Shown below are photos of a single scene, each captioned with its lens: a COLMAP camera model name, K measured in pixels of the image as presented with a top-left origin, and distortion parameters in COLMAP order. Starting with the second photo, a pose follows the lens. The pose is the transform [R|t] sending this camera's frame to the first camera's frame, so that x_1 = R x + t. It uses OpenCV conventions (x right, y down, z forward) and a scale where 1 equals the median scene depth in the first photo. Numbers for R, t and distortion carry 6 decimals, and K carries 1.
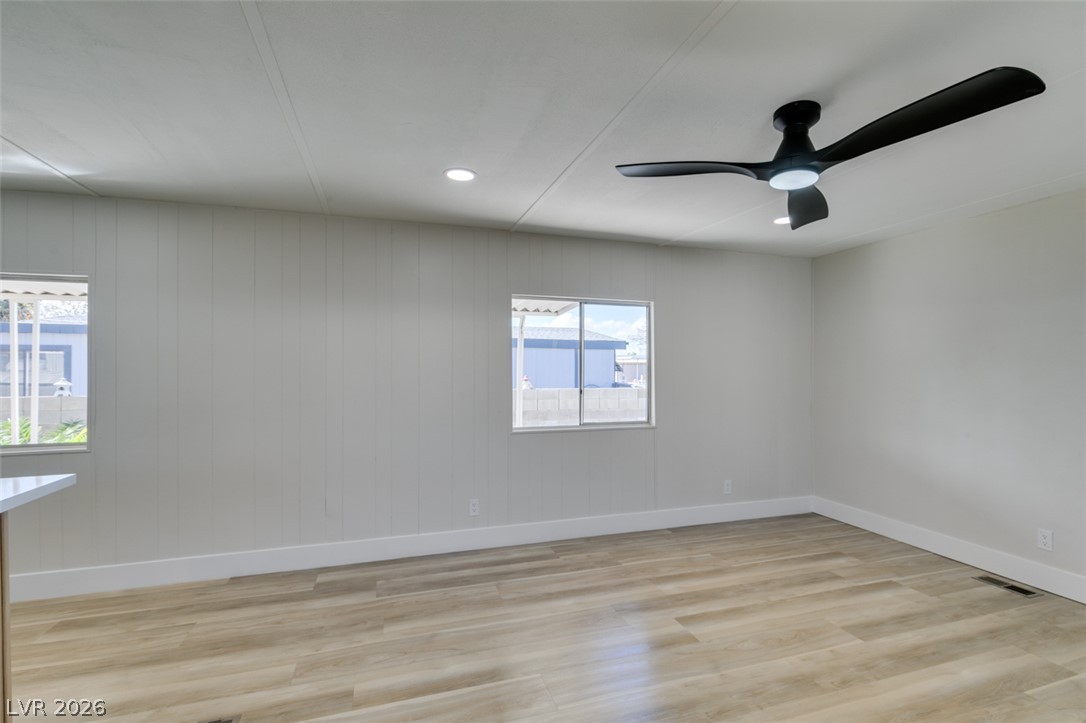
lens RADIAL K [[486.9, 0, 543.8], [0, 486.9, 368.1], [0, 0, 1]] dist [0.003844, -0.002929]
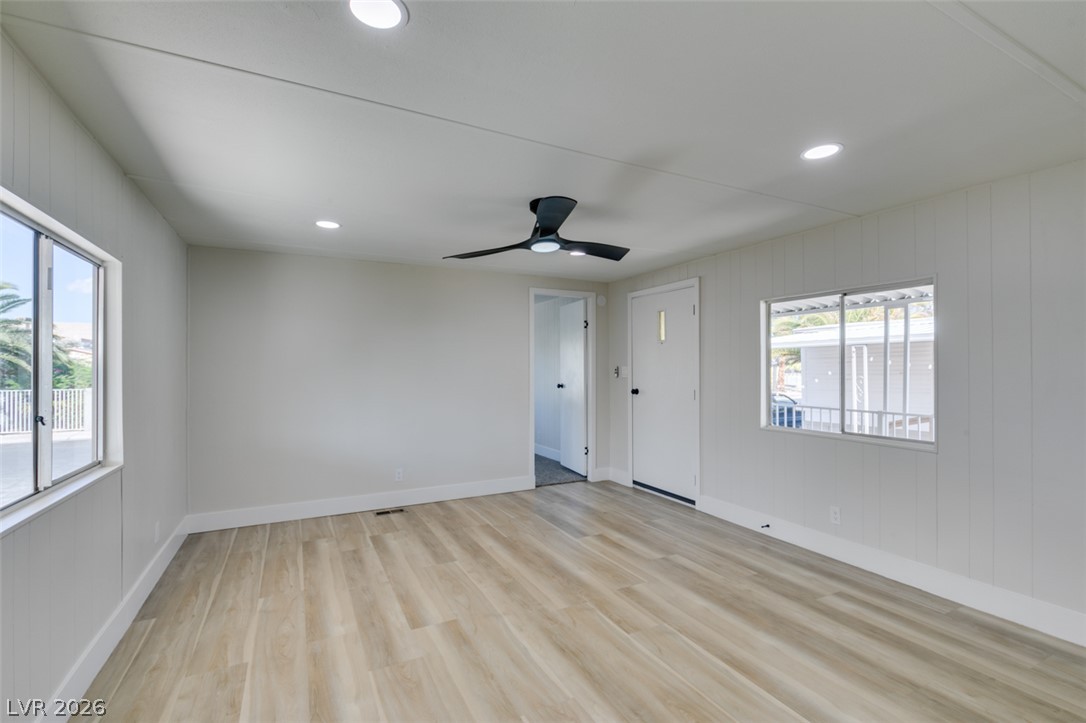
lens RADIAL K [[486.9, 0, 538.4], [0, 486.9, 366.0], [0, 0, 1]] dist [0.003844, -0.002929]
pose [[-0.150202, 0.002099, 0.988653, -0.634173], [0.004349, 0.999989, -0.001463, -0.003629], [-0.988646, 0.004080, -0.150210, 0.787260]]
